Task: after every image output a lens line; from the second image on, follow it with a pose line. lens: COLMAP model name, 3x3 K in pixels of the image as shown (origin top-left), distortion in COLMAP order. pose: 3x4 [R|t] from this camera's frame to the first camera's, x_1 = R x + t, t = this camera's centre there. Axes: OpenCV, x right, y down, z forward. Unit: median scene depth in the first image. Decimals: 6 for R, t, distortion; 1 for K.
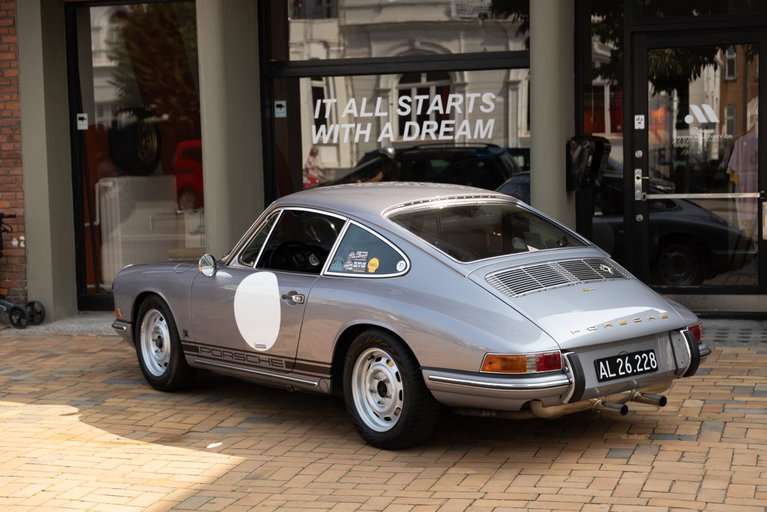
lens RADIAL K [[1342.0, 0, 381.0], [0, 1342.0, 254.8], [0, 0, 1]] dist [0.000544, 0.000000]
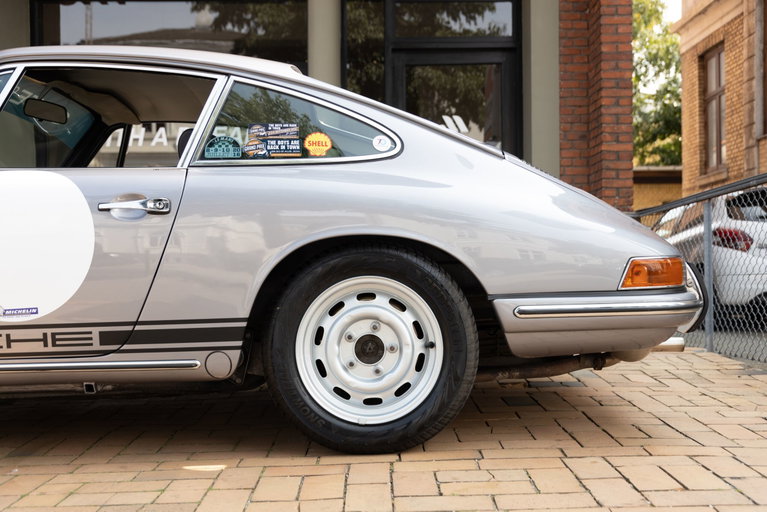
lens RADIAL K [[892.6, 0, 383.4], [0, 892.6, 255.8], [0, 0, 1]] dist [0.023224, 0.000000]
pose [[0.635338, 0.034575, 0.771460, -0.280597], [0.057232, 0.994142, -0.091688, 0.091592], [-0.770110, 0.102405, 0.629637, 0.724669]]
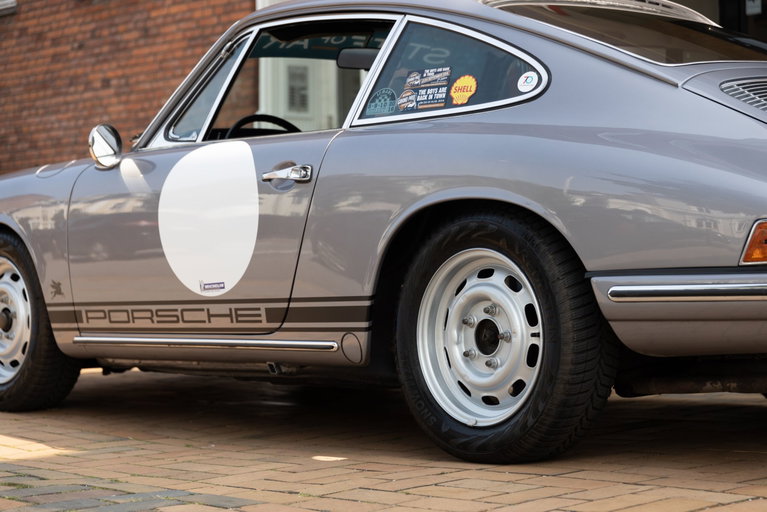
lens RADIAL K [[1692.5, 0, 382.7], [0, 1692.5, 257.0], [0, 0, 1]] dist [-0.006228, 0.000000]
pose [[0.997763, 0.014746, 0.065206, -0.072390], [-0.008885, 0.995968, -0.089272, 0.120370], [-0.066260, 0.088493, 0.993871, 0.392871]]
